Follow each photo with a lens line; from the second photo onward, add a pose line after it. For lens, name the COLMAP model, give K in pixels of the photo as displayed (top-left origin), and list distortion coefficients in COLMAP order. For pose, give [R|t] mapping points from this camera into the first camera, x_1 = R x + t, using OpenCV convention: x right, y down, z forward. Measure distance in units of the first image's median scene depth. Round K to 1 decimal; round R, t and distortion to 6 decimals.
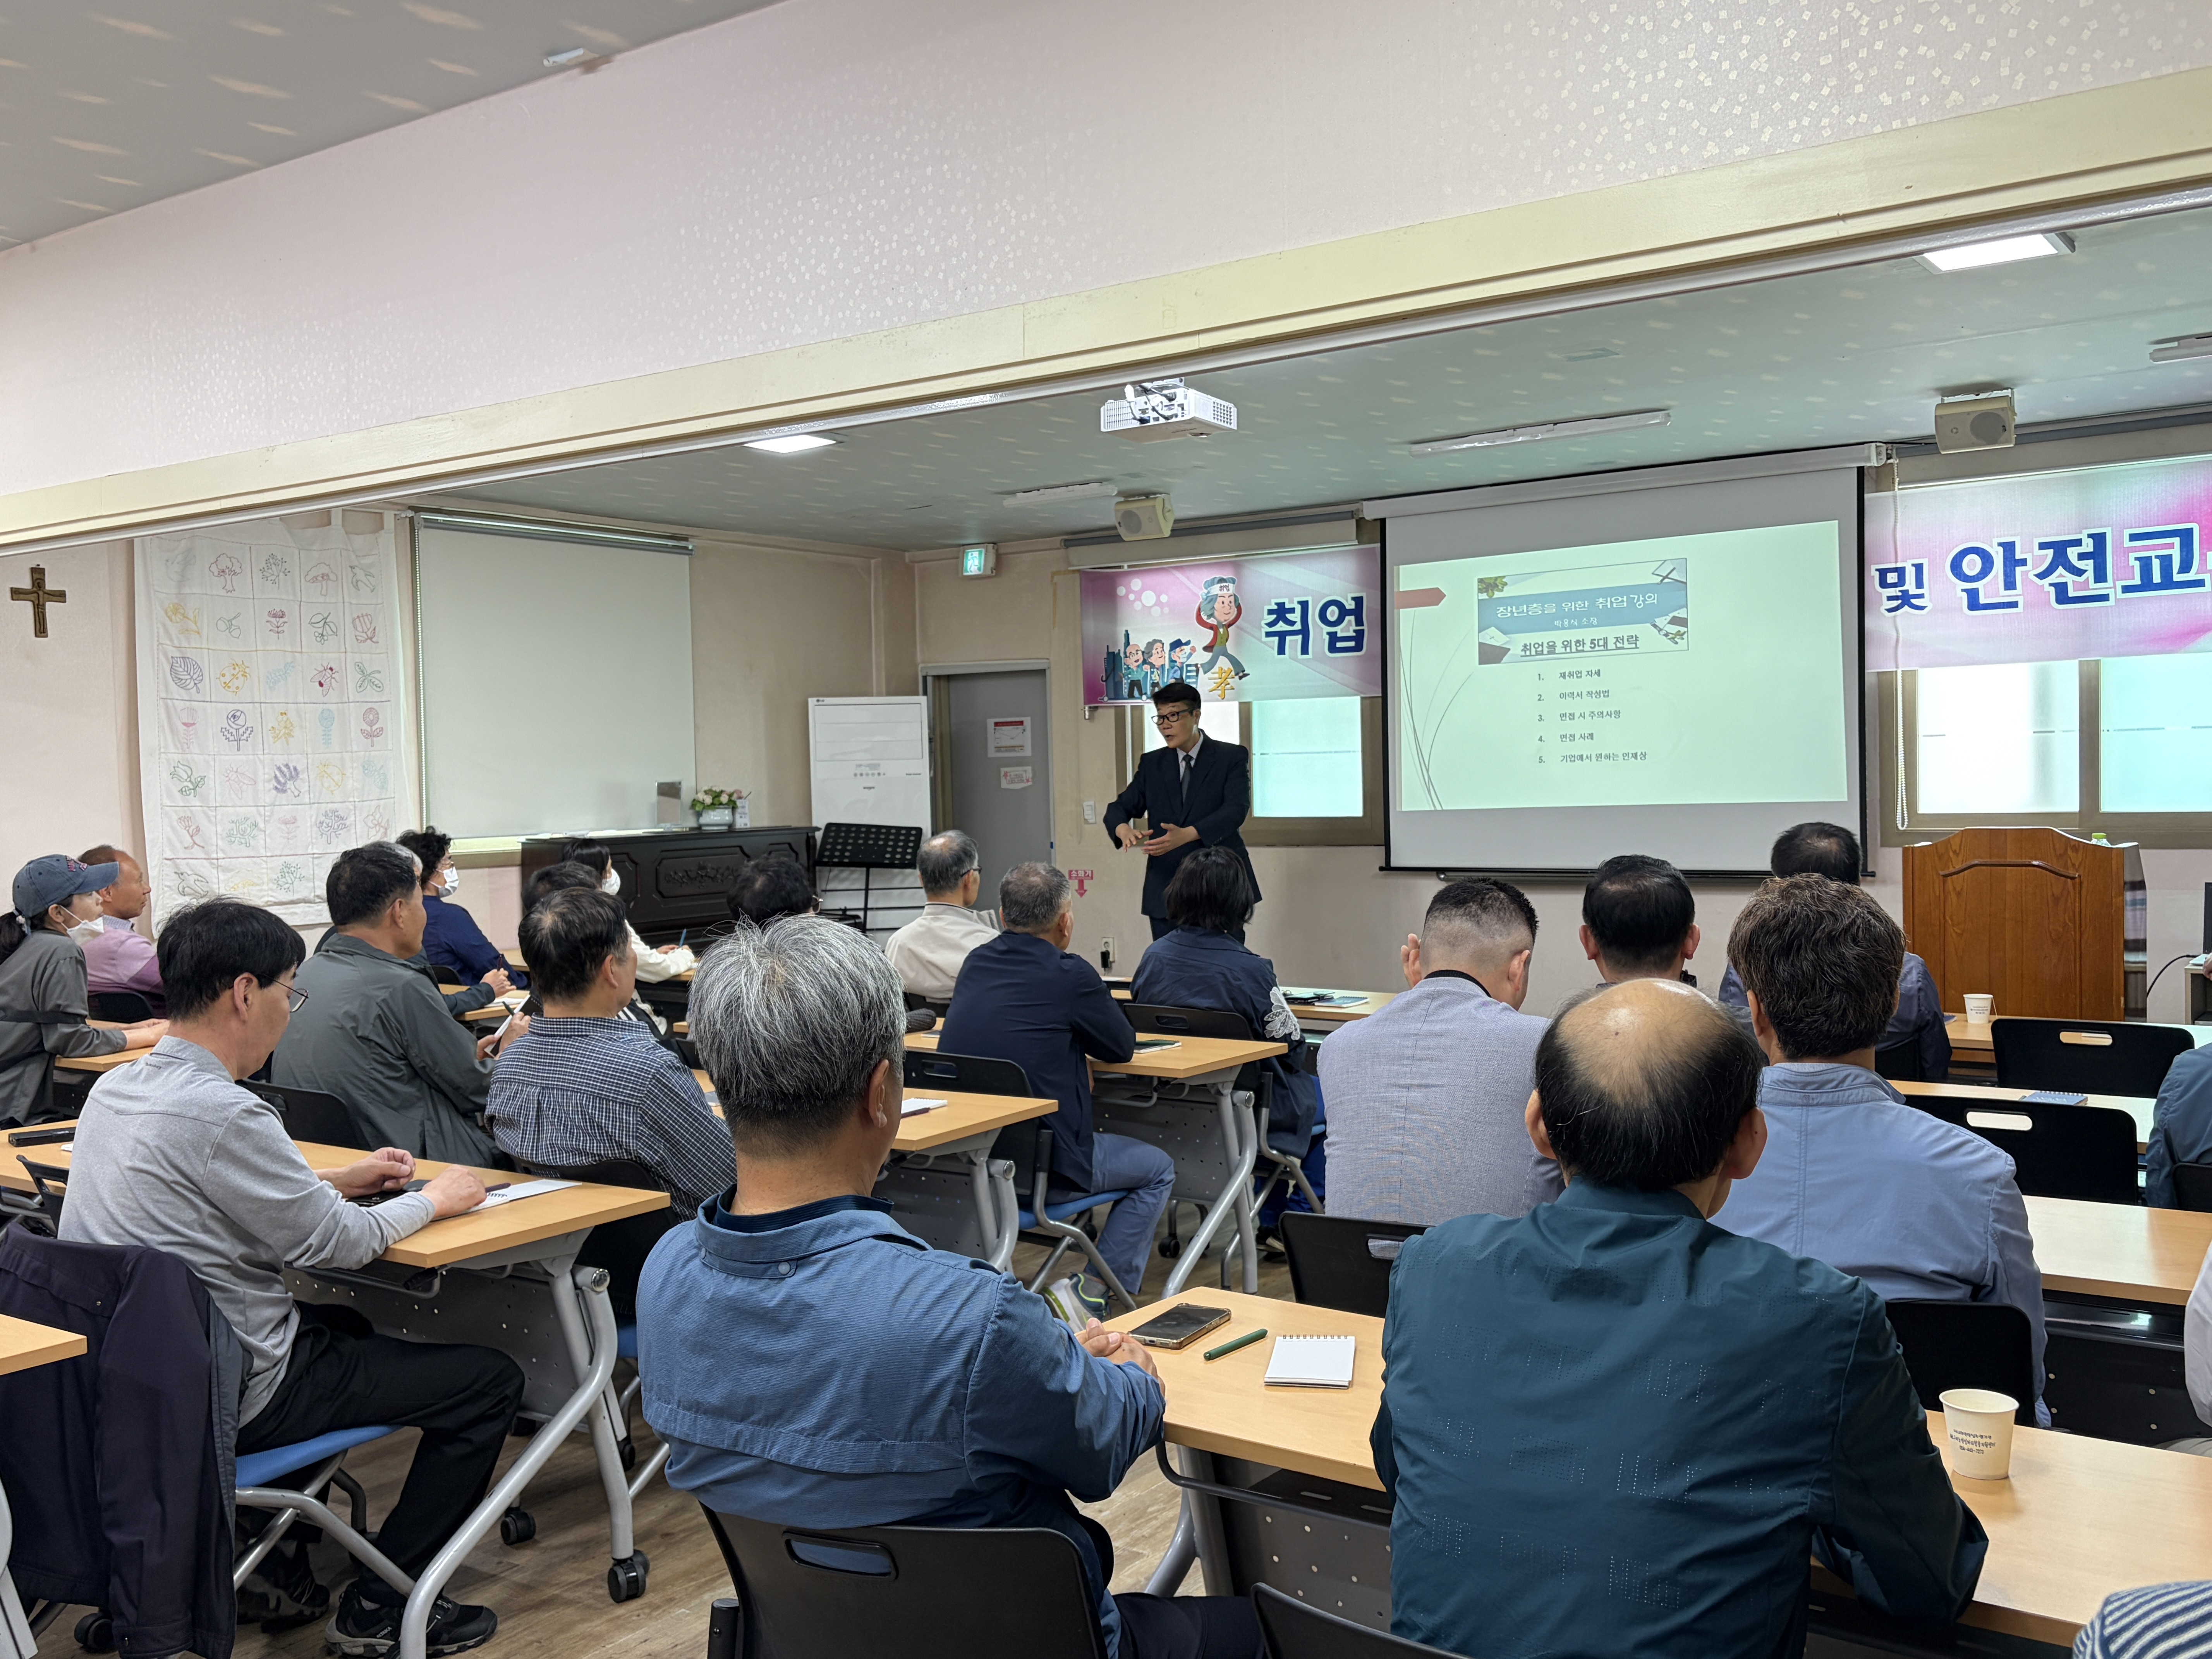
lens RADIAL K [[1933.2, 0, 1111.0], [0, 1933.2, 837.8], [0, 0, 1]] dist [-0.010776, -0.004330]
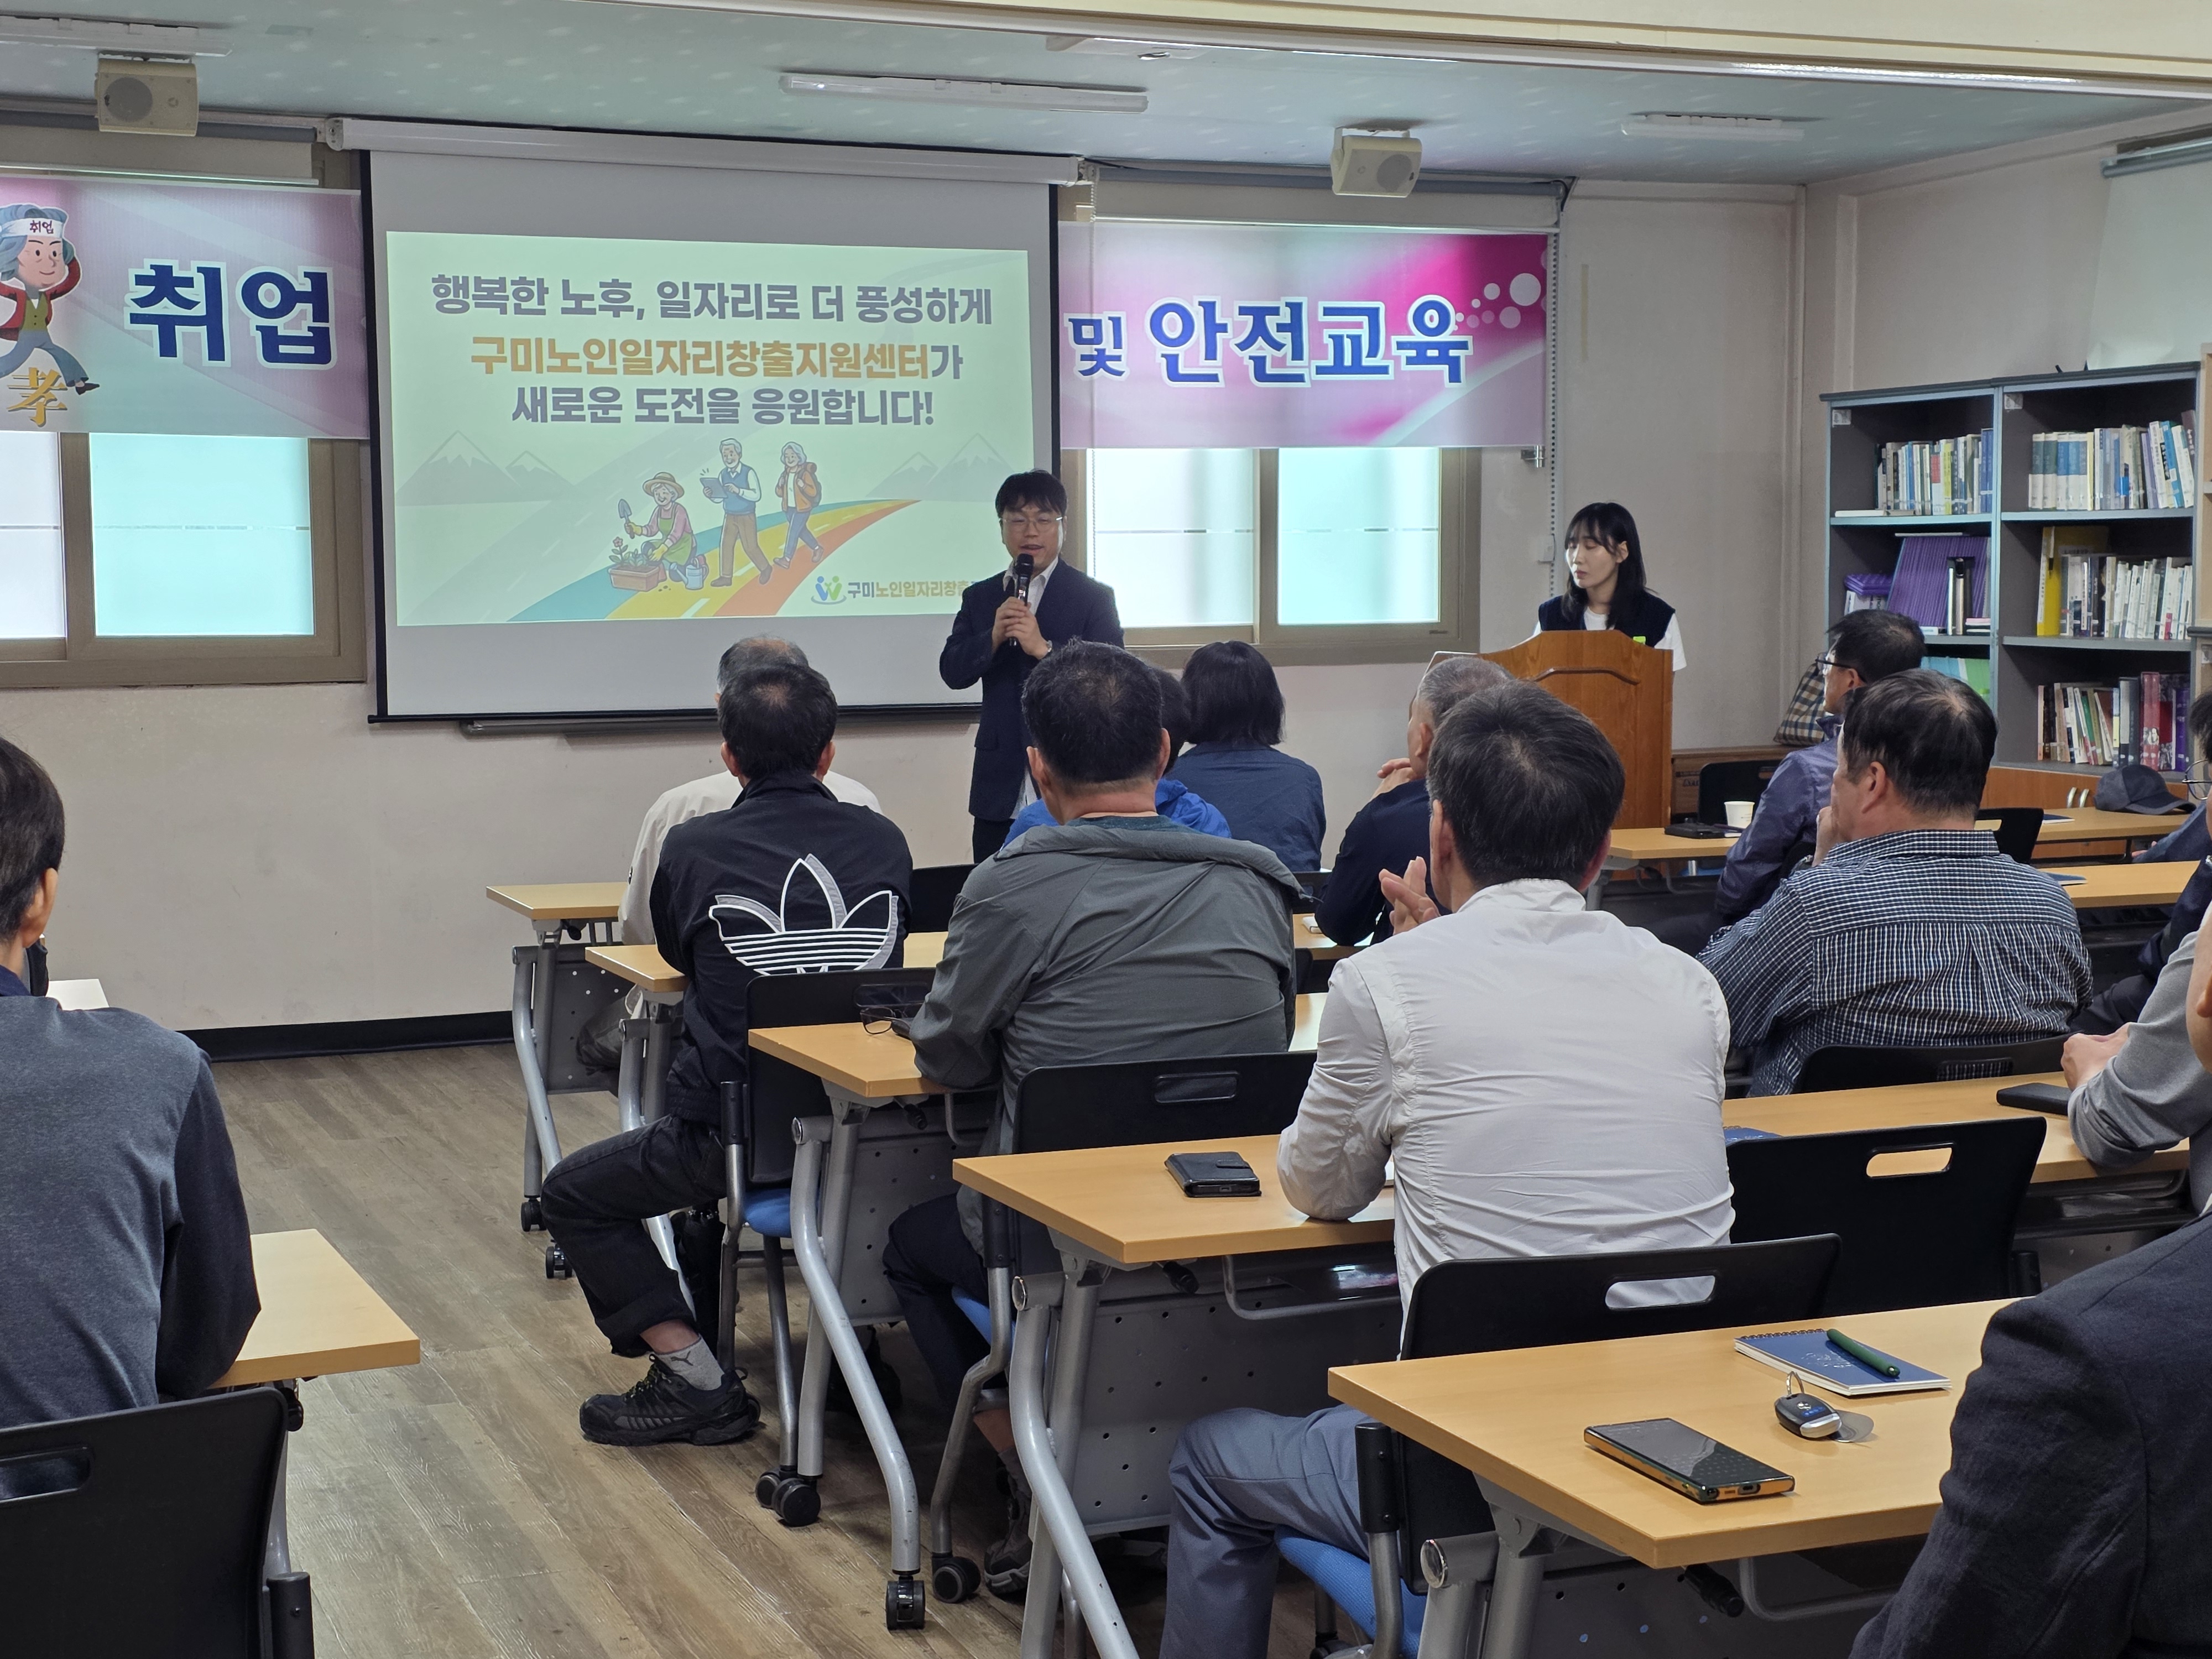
lens RADIAL K [[3087.0, 0, 1102.4], [0, 3087.0, 825.5], [0, 0, 1]] dist [0.215956, -0.588032]
pose [[0.530396, -0.047561, 0.846415, -0.587502], [0.021590, 0.998859, 0.042598, 0.012900], [-0.847475, -0.004319, 0.530818, 0.264126]]
